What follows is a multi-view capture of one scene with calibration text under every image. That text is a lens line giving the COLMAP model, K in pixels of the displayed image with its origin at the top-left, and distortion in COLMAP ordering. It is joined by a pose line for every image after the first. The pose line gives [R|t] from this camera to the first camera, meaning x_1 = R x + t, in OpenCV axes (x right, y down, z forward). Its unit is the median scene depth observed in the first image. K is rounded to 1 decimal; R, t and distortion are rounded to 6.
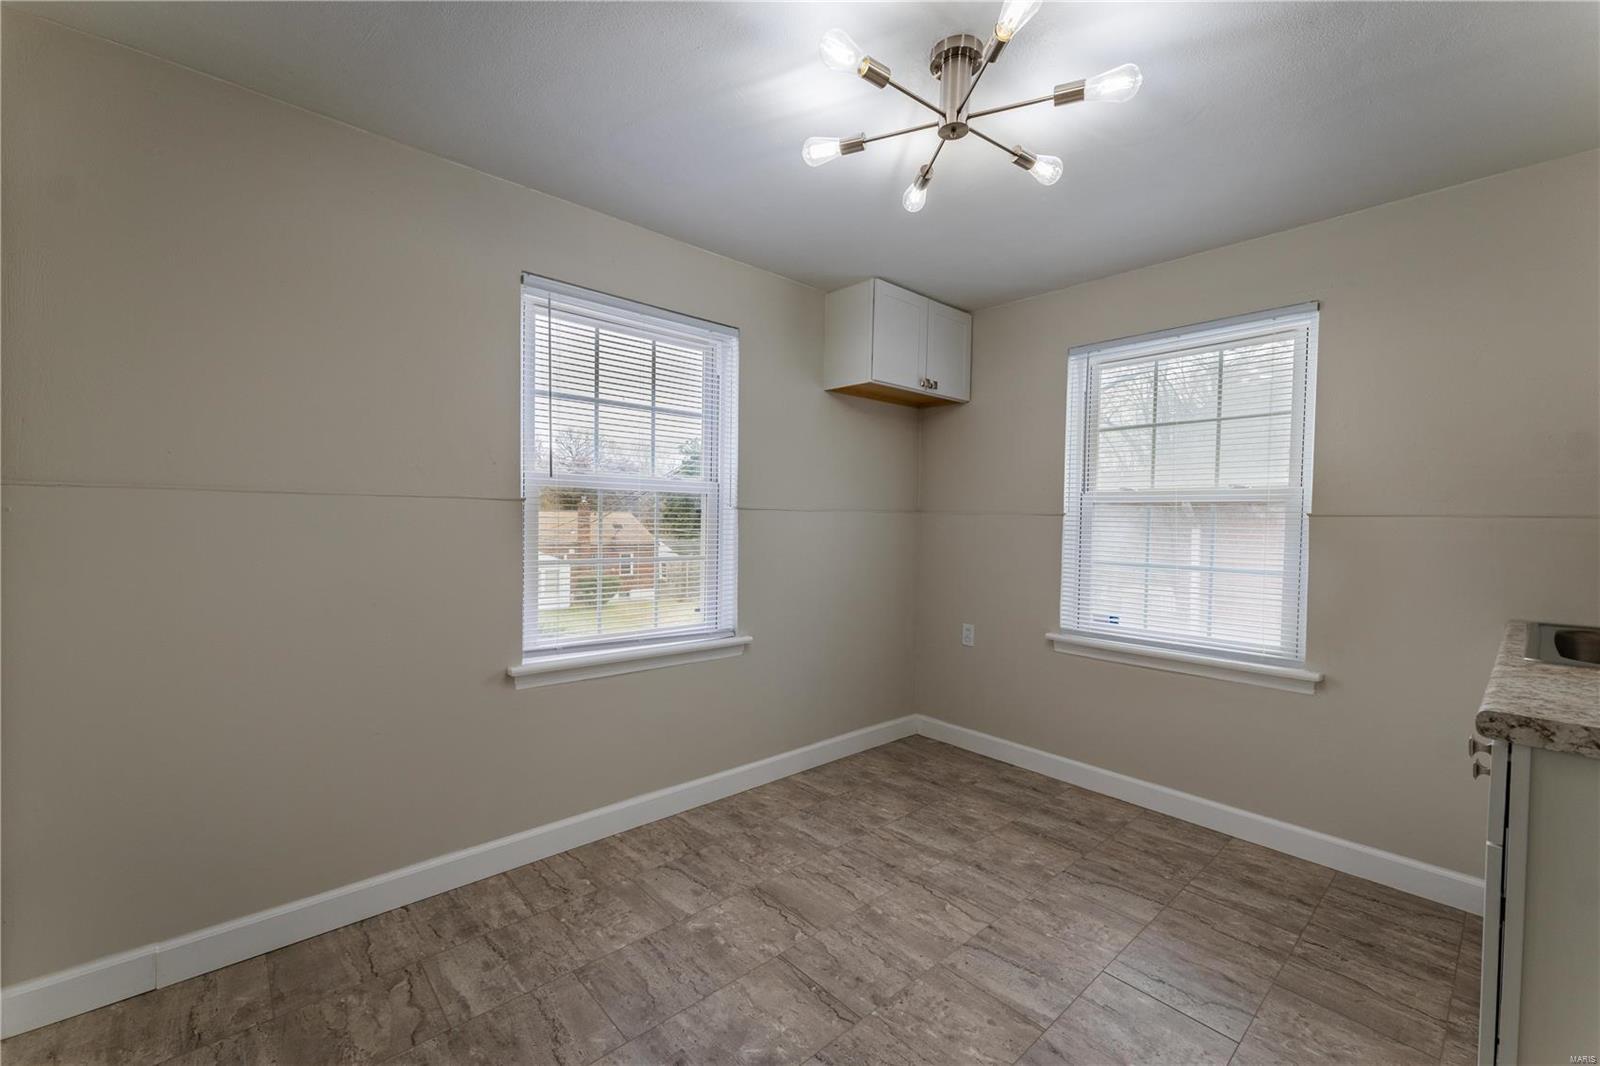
lens RADIAL K [[662.1, 0, 800.0], [0, 662.1, 533.0], [0, 0, 1]] dist [0.002443, 0.000453]
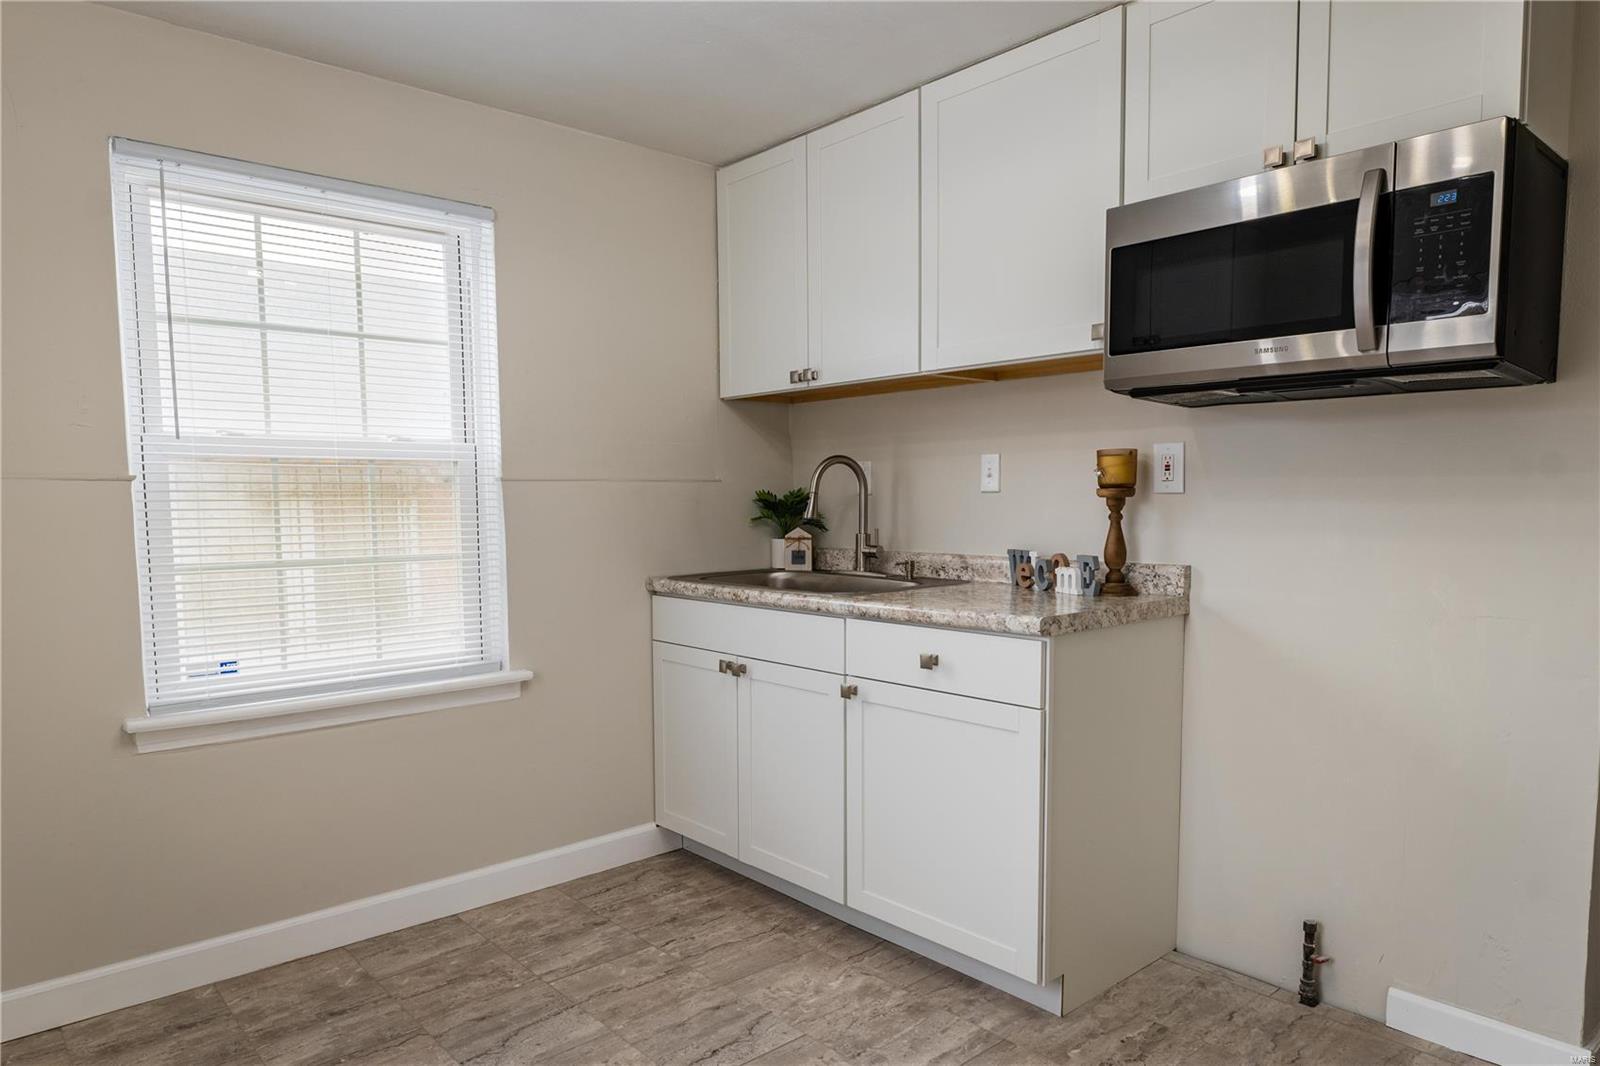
lens RADIAL K [[1015.2, 0, 802.4], [0, 1015.2, 581.7], [0, 0, 1]] dist [-0.004049, -0.002617]
pose [[-0.010198, -0.103121, 0.994617, -0.448174], [0.027620, 0.994260, 0.103367, -0.019396], [-0.999566, 0.028525, -0.007291, 0.616605]]
